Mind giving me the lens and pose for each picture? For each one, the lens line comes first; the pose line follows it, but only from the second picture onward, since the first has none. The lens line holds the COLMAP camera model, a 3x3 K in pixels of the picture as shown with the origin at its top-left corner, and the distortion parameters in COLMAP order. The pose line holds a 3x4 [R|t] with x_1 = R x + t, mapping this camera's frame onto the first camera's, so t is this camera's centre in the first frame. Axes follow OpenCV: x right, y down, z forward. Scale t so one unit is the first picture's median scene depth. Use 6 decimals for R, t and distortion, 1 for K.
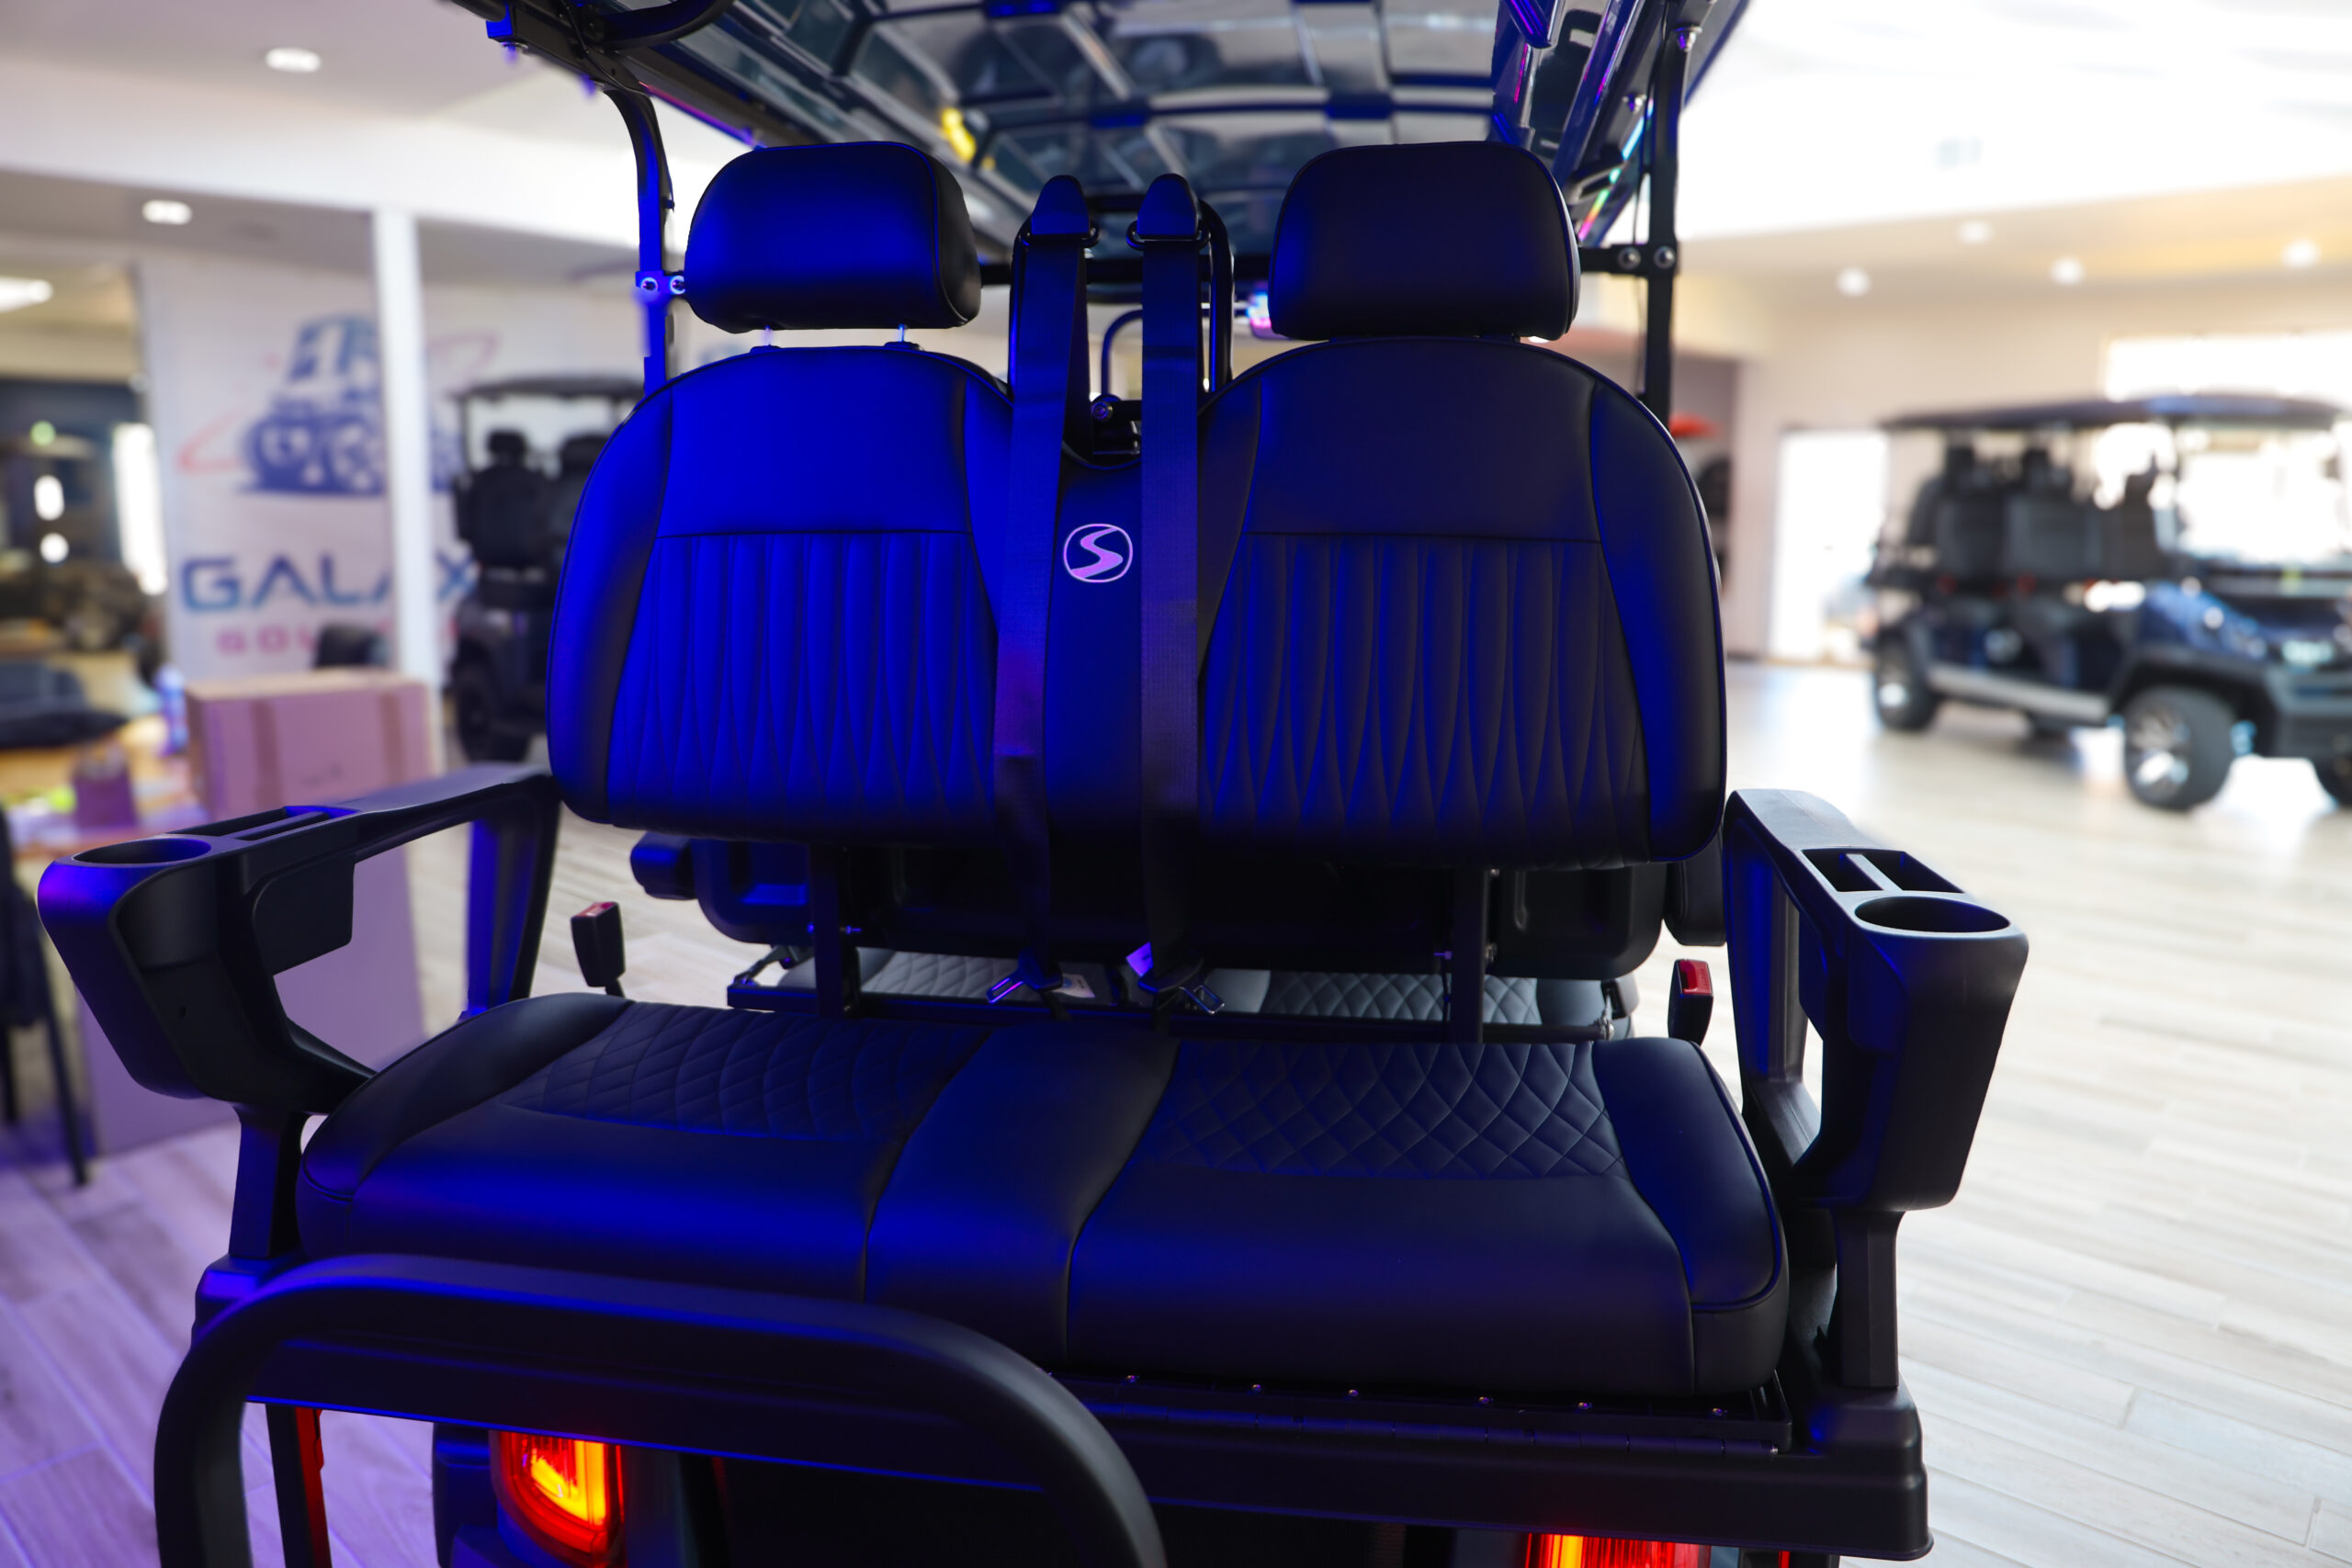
lens RADIAL K [[1591.8, 0, 1190.6], [0, 1591.8, 777.2], [0, 0, 1]] dist [-0.143182, 0.097021]
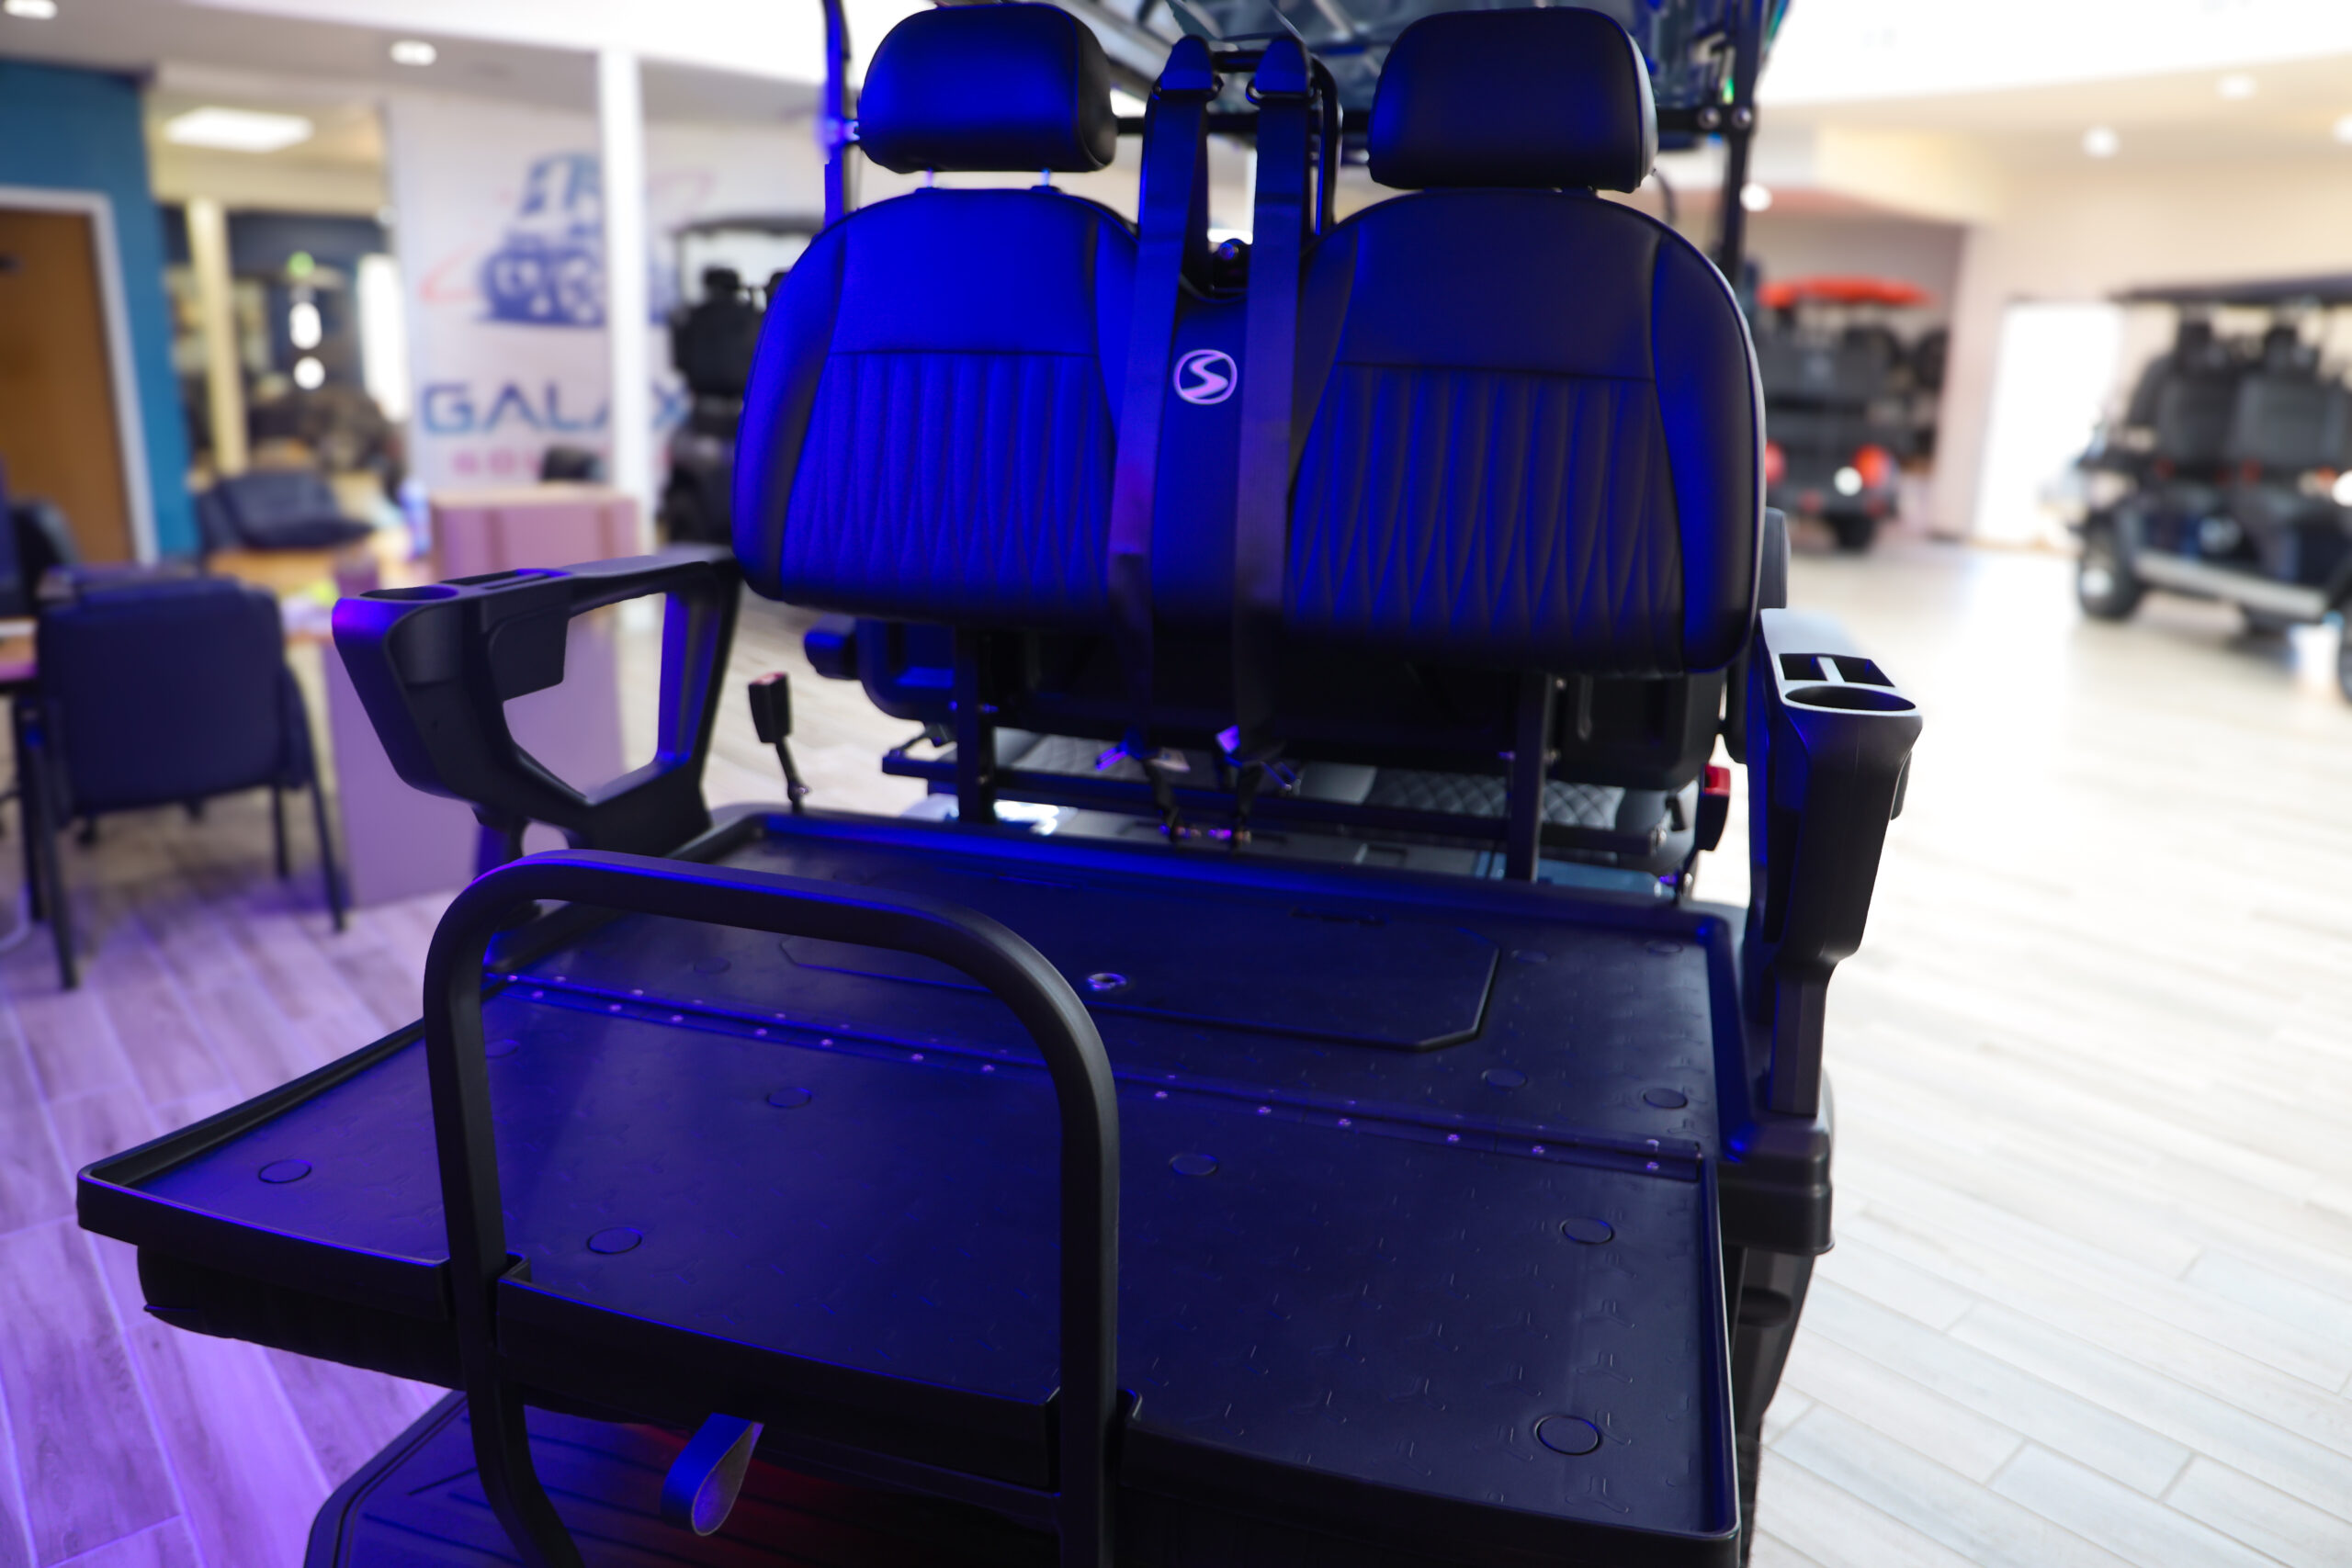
lens RADIAL K [[1591.8, 0, 1190.6], [0, 1591.8, 777.2], [0, 0, 1]] dist [-0.143182, 0.097021]
pose [[0.991457, 0.056675, -0.117481, 0.054023], [-0.045945, 0.994688, 0.092114, 0.027054], [0.122078, -0.085929, 0.988794, -0.095902]]
